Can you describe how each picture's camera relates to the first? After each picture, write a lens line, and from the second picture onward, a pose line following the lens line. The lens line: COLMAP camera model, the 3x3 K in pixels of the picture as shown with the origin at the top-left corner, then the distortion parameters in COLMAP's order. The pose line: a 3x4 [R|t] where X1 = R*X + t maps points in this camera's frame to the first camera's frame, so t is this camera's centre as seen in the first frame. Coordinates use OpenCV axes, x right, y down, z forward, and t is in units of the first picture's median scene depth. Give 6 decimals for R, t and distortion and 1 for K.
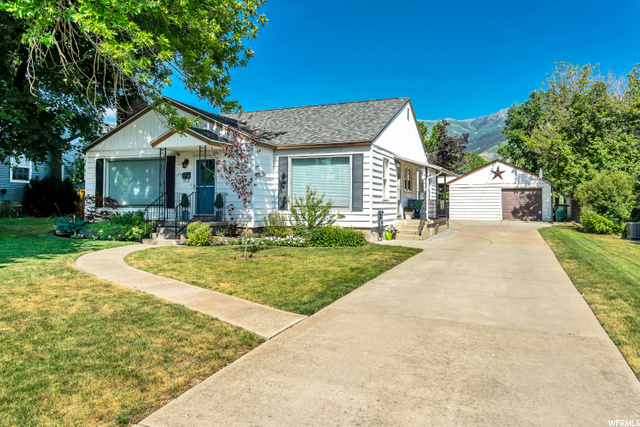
lens RADIAL K [[479.6, 0, 330.4], [0, 479.6, 203.4], [0, 0, 1]] dist [0.007928, 0.000385]
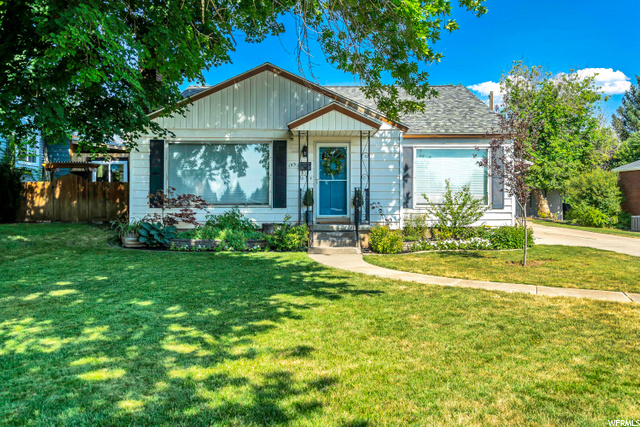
lens RADIAL K [[522.7, 0, 319.2], [0, 522.7, 198.6], [0, 0, 1]] dist [0.025810, -0.000163]
pose [[0.925850, -0.003242, 0.377876, -0.631747], [0.002904, 0.999995, 0.001464, -0.006106], [-0.377879, -0.000258, 0.925855, 0.198254]]
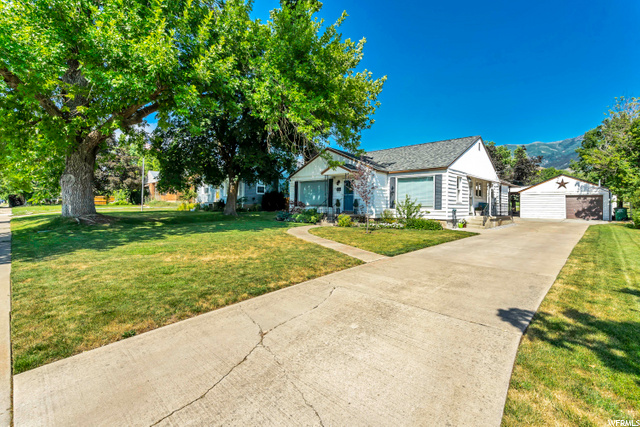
lens RADIAL K [[299.9, 0, 313.1], [0, 299.9, 214.0], [0, 0, 1]] dist [-0.023462, 0.000358]
pose [[0.926424, 0.014588, -0.376200, 0.044764], [-0.004559, 0.999610, 0.027535, 0.005452], [0.376455, -0.023794, 0.926129, -0.109302]]
